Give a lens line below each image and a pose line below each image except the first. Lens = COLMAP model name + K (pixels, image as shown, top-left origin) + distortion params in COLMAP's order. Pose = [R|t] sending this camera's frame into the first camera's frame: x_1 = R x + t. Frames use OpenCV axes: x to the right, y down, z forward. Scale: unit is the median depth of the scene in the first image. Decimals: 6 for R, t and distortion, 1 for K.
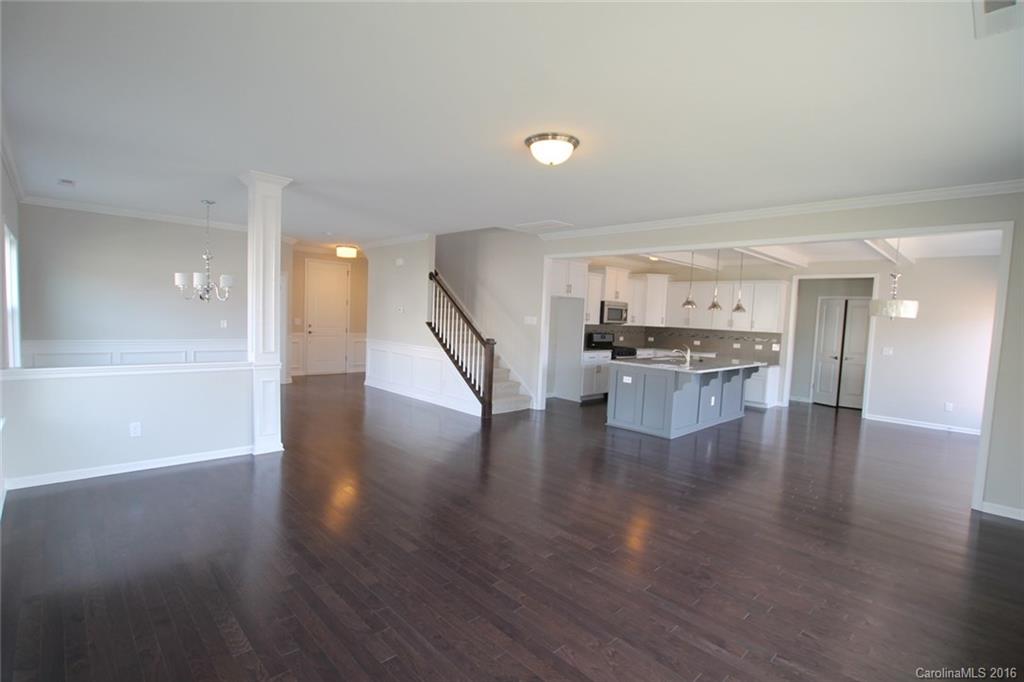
lens RADIAL K [[476.4, 0, 512.0], [0, 476.4, 341.0], [0, 0, 1]] dist [-0.000172, 0.000061]
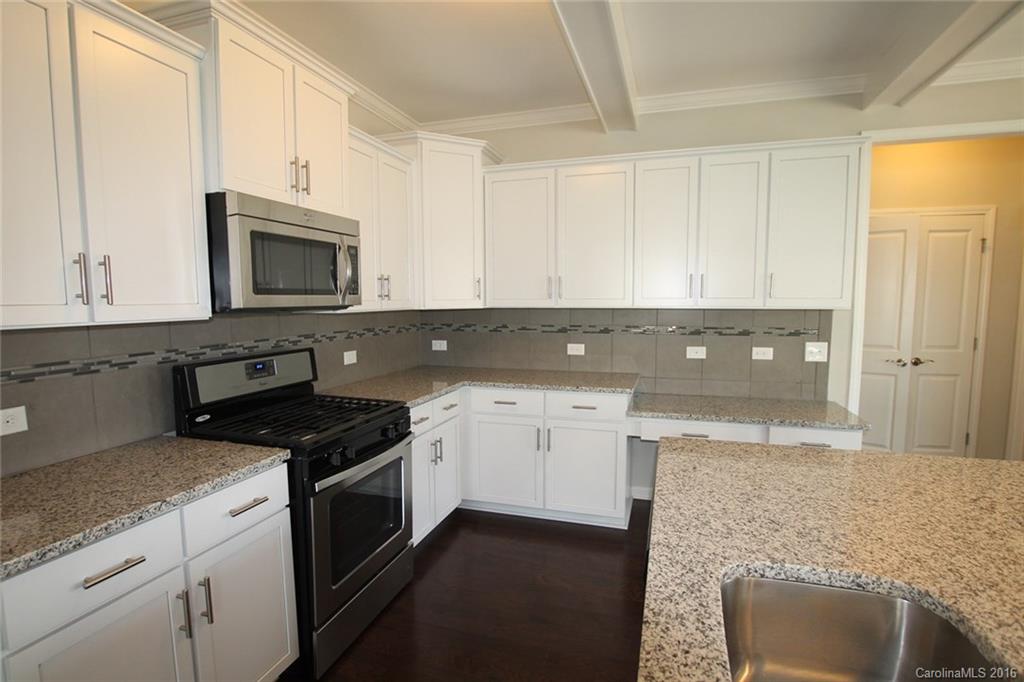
lens RADIAL K [[489.1, 0, 511.7], [0, 489.1, 346.6], [0, 0, 1]] dist [-0.043734, 0.000115]
pose [[0.876535, -0.096180, 0.471631, 0.192636], [0.070514, 0.994920, 0.071843, -0.028257], [-0.476145, -0.029716, 0.878865, 0.754410]]
